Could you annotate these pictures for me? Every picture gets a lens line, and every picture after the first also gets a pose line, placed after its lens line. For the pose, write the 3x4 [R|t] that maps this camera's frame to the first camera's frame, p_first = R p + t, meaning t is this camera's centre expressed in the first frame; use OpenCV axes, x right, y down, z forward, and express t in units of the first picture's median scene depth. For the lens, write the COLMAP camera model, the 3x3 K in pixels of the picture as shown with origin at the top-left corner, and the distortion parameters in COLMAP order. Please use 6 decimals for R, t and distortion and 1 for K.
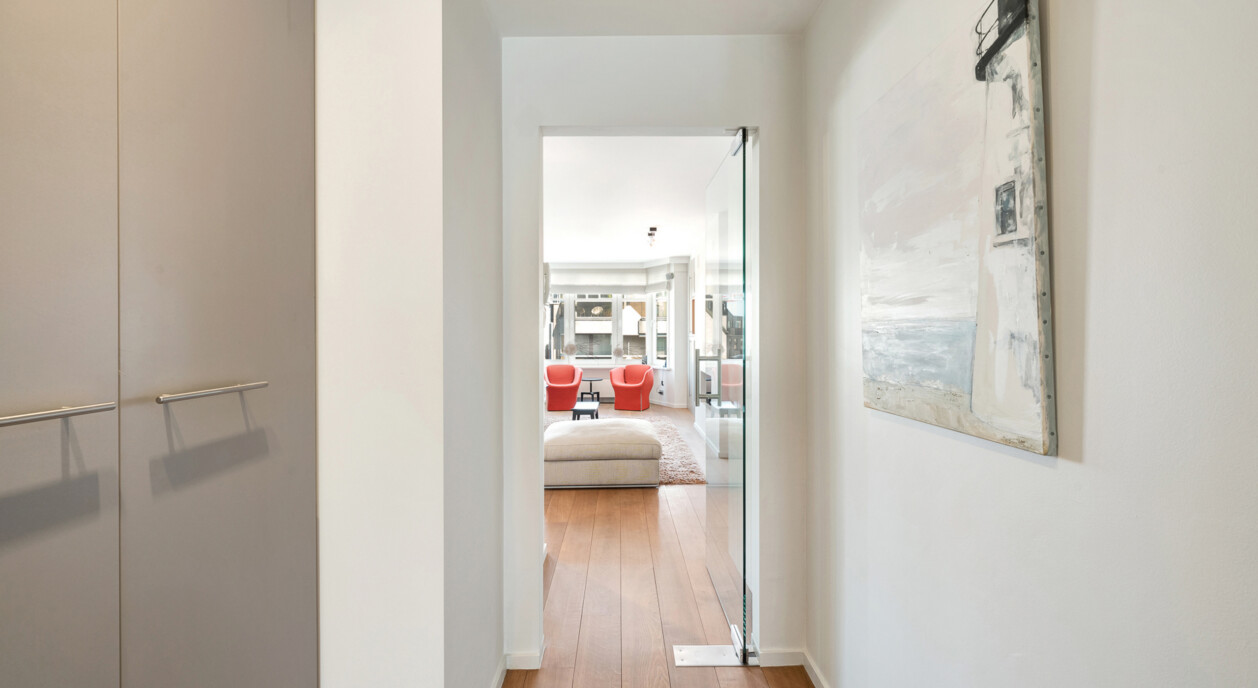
lens RADIAL K [[526.1, 0, 628.2], [0, 526.1, 343.3], [0, 0, 1]] dist [0.001487, -0.000298]
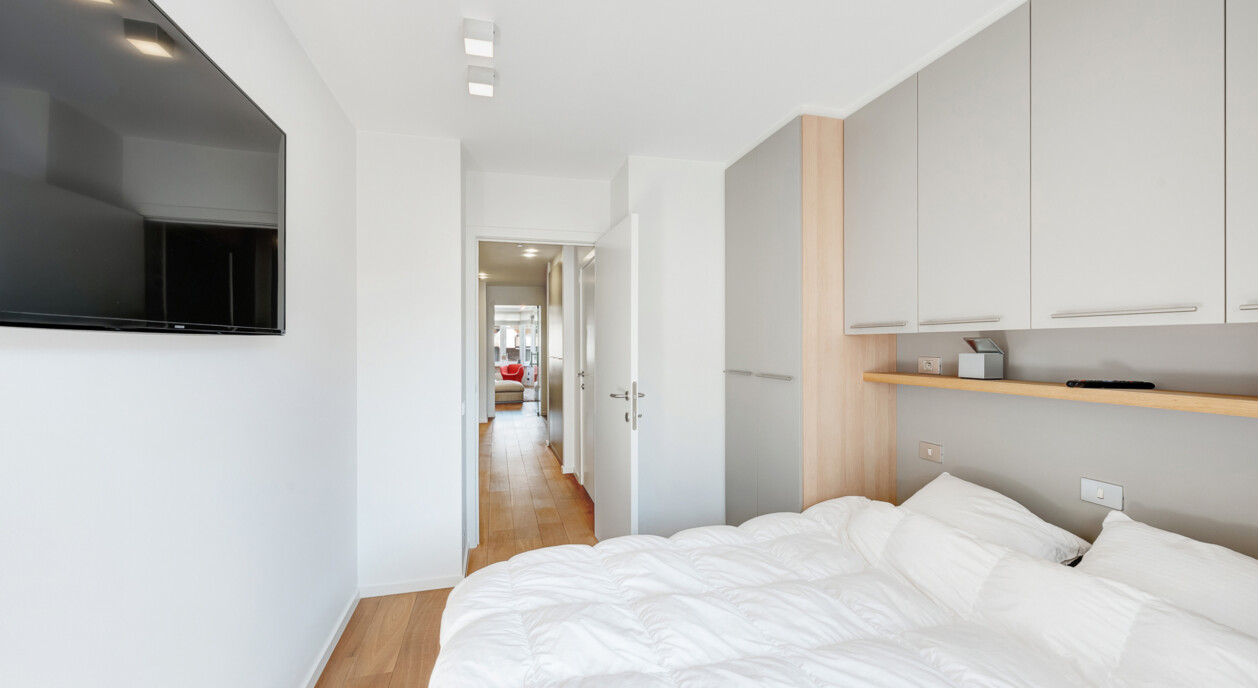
lens RADIAL K [[497.7, 0, 631.2], [0, 497.7, 343.7], [0, 0, 1]] dist [-0.000852, 0.000074]
pose [[0.968752, -0.004481, 0.247990, -0.020494], [0.004469, 0.999990, 0.000611, -0.031018], [-0.247990, 0.000517, 0.968762, -0.817415]]
